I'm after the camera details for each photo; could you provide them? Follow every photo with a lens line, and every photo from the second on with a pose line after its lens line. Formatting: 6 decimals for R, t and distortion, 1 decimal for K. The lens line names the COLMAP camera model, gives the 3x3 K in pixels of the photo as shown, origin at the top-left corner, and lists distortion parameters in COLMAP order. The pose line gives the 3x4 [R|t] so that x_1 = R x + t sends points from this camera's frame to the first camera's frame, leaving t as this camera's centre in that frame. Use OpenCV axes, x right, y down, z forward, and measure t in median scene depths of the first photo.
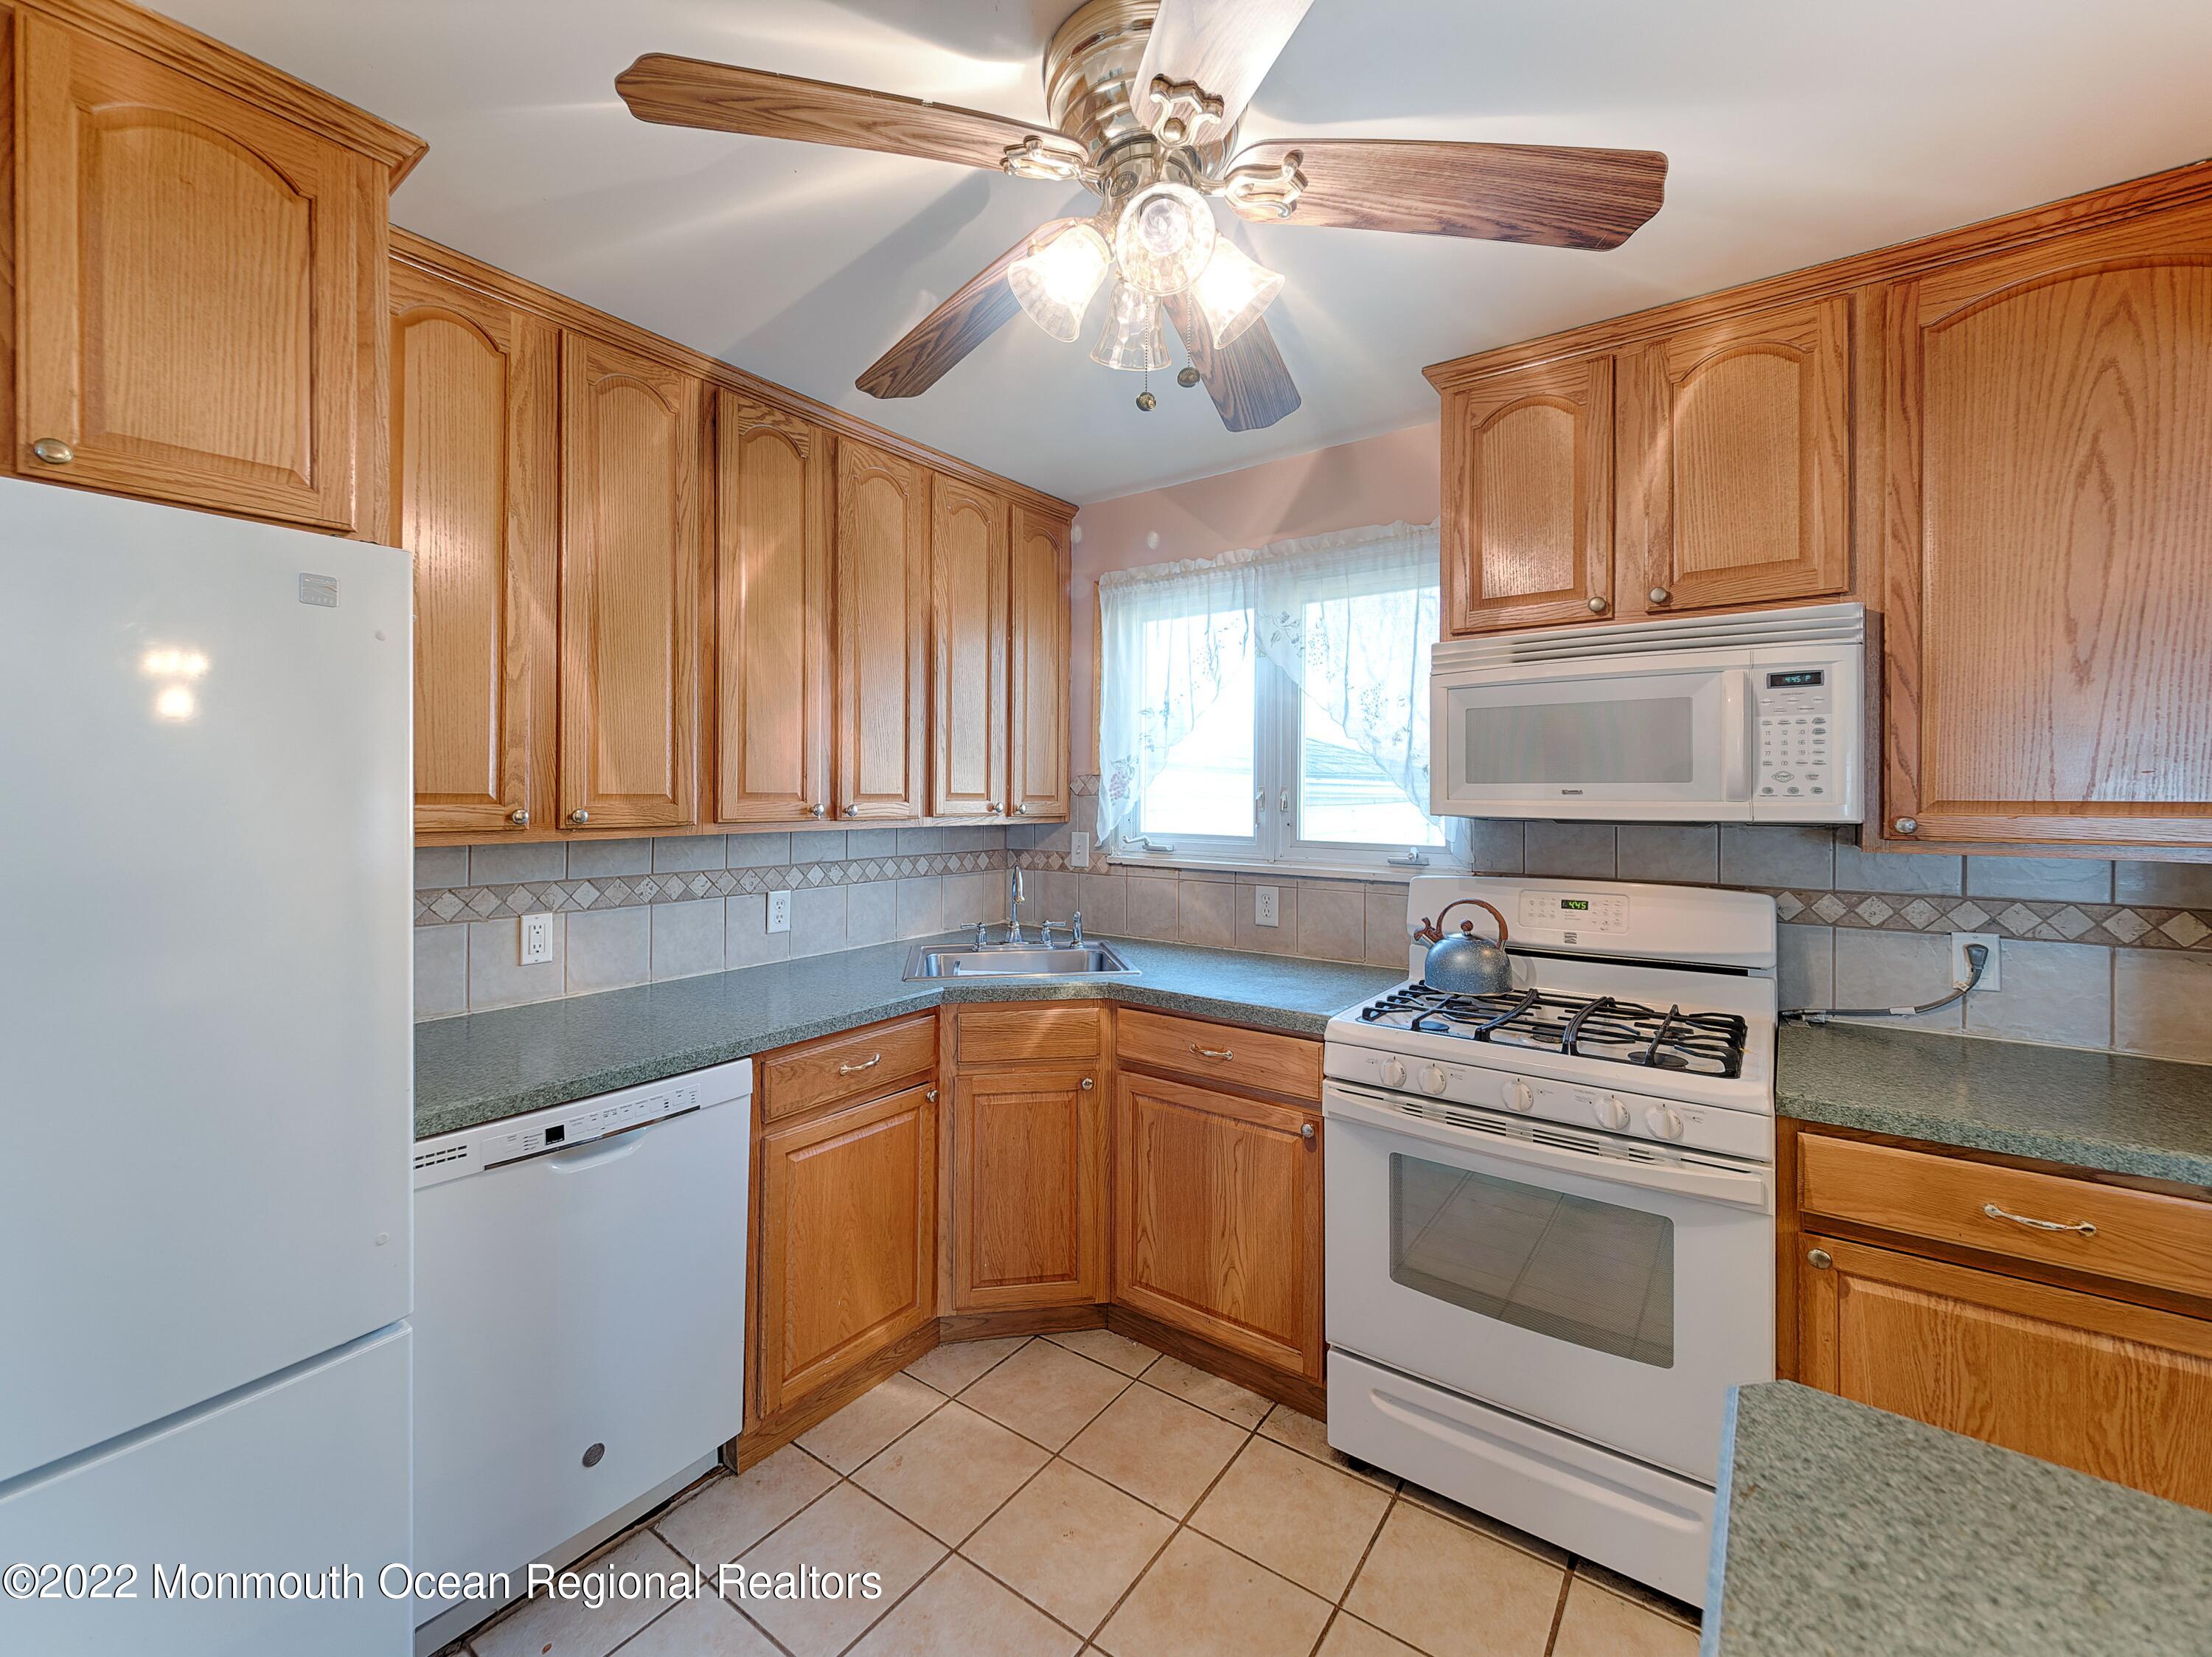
lens RADIAL K [[922.9, 0, 1102.5], [0, 922.9, 798.5], [0, 0, 1]] dist [0.033238, -0.018904]
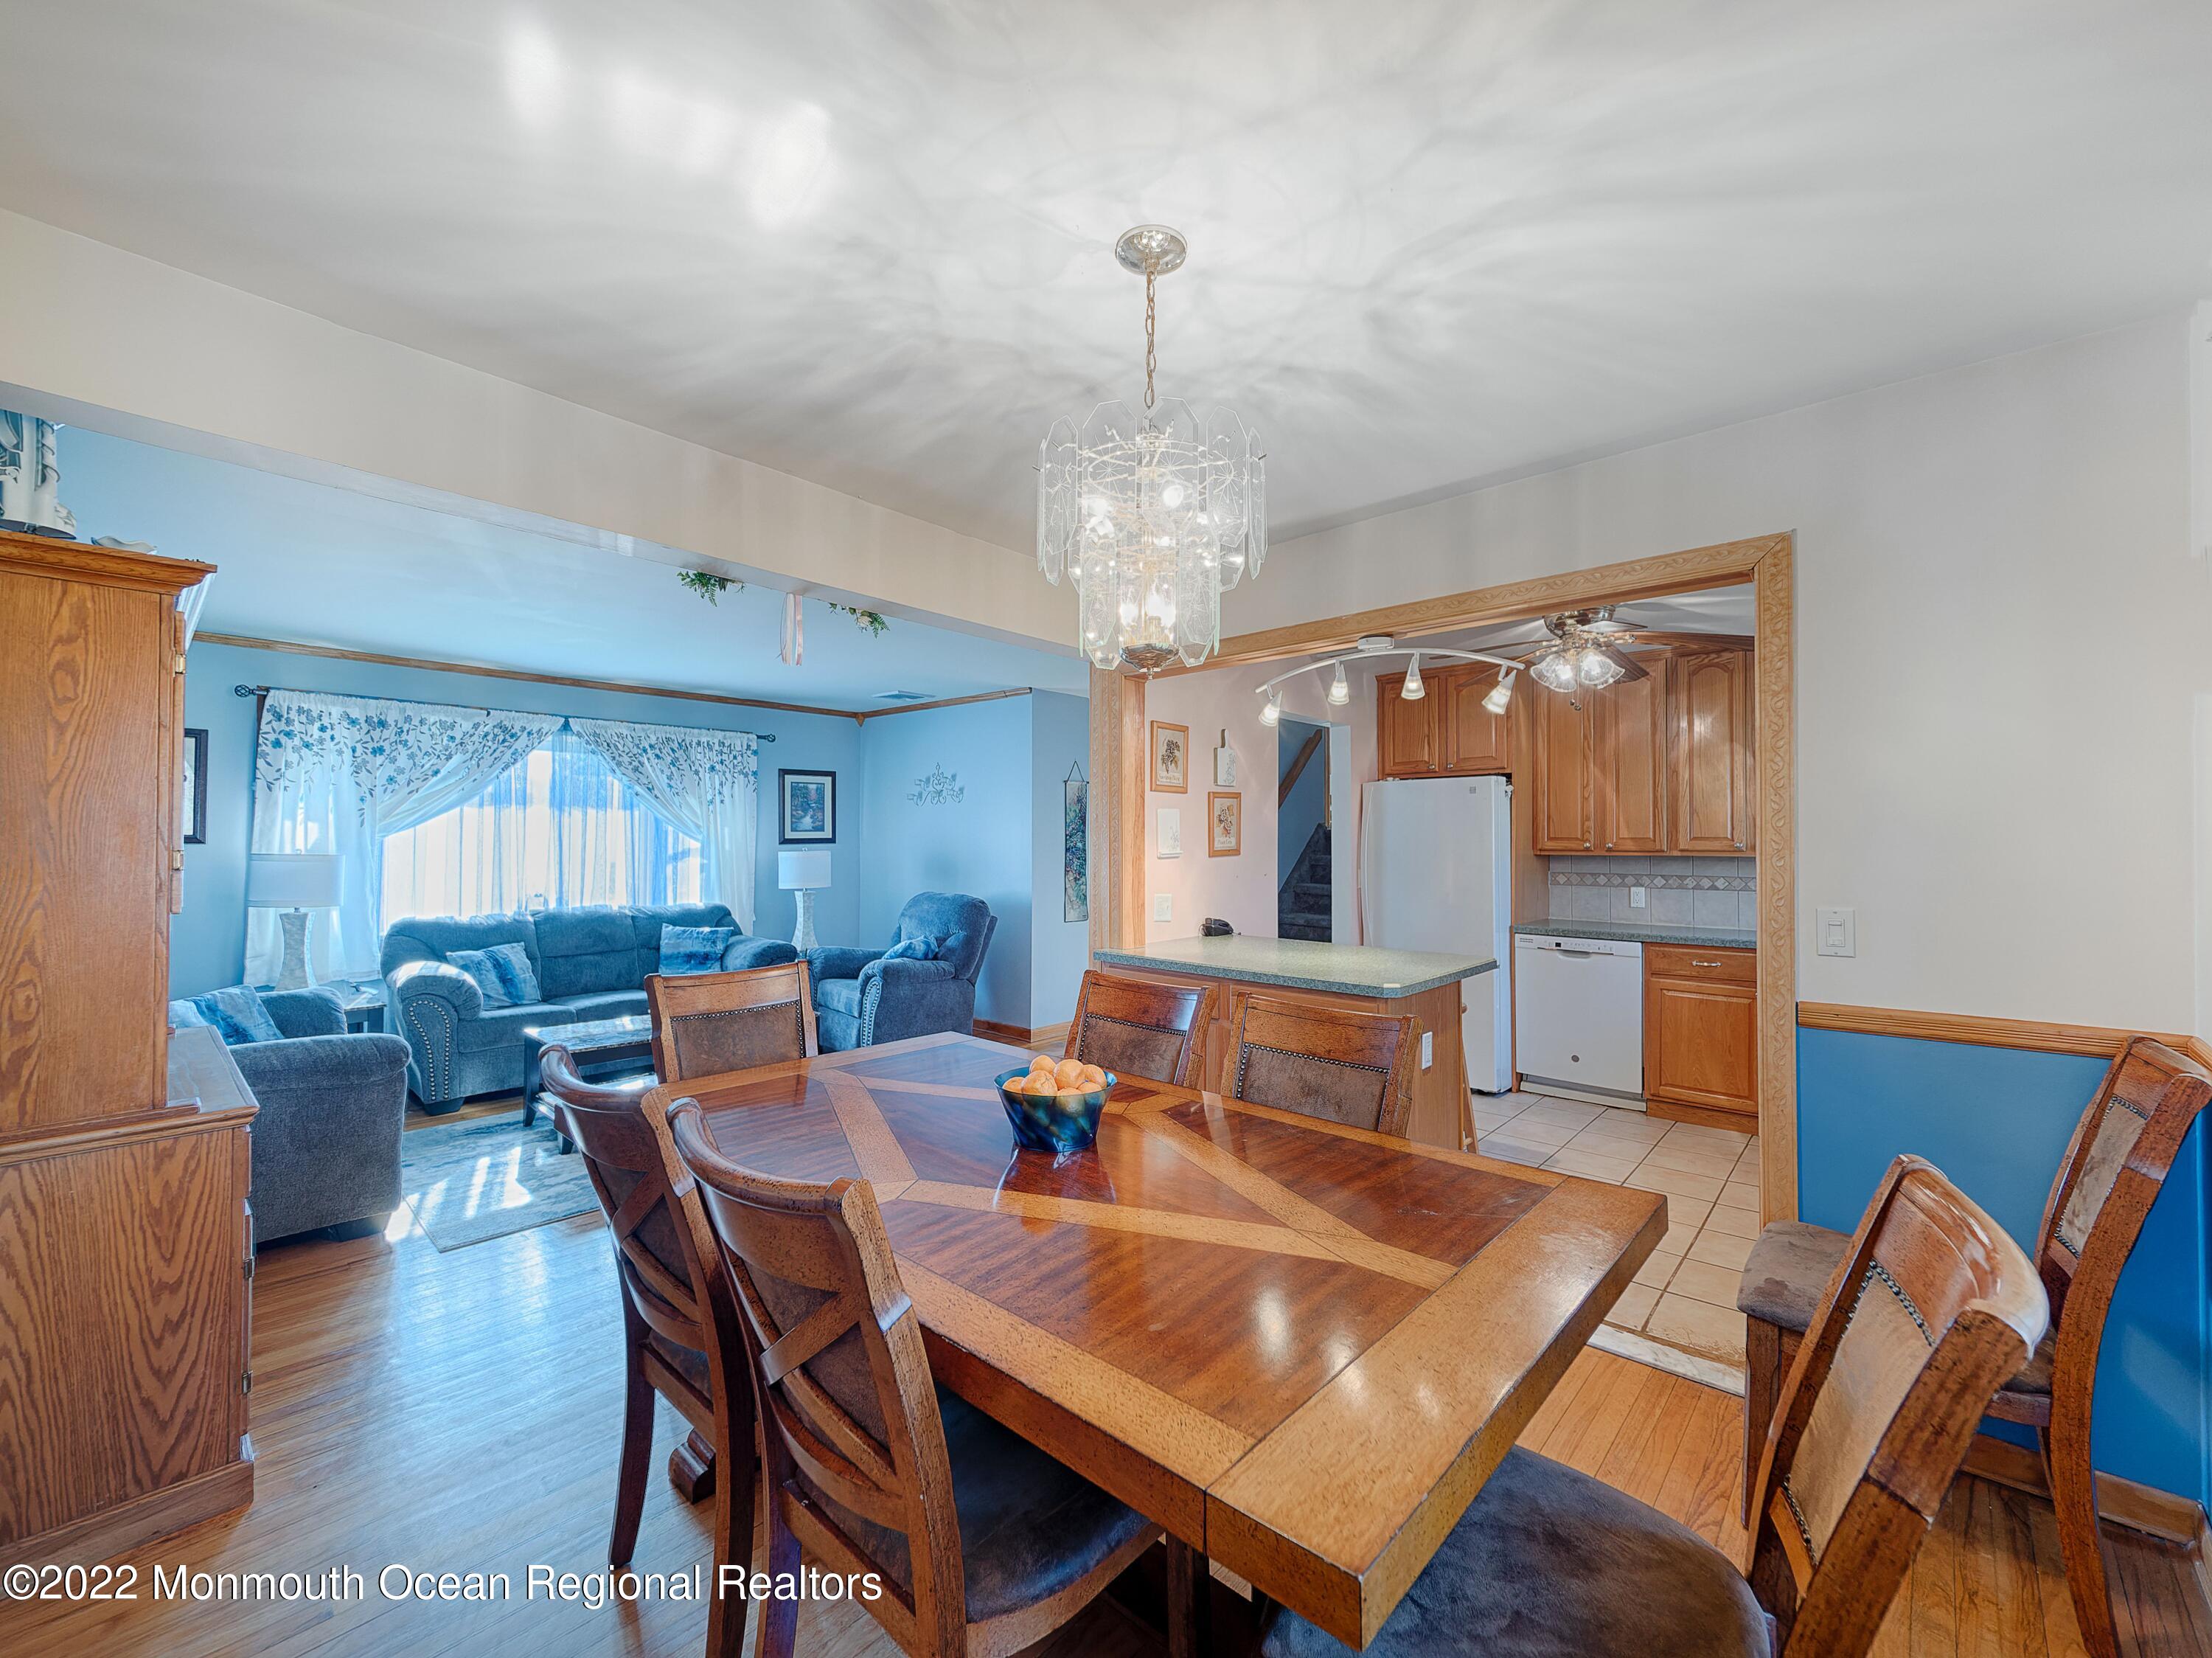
lens RADIAL K [[892.9, 0, 1106.0], [0, 892.9, 829.0], [0, 0, 1]] dist [0.031575, -0.028601]
pose [[-0.107155, -0.024240, -0.993947, 1.985070], [-0.011144, 0.999669, -0.023178, 0.042324], [0.994180, 0.008593, -0.107390, -0.148833]]
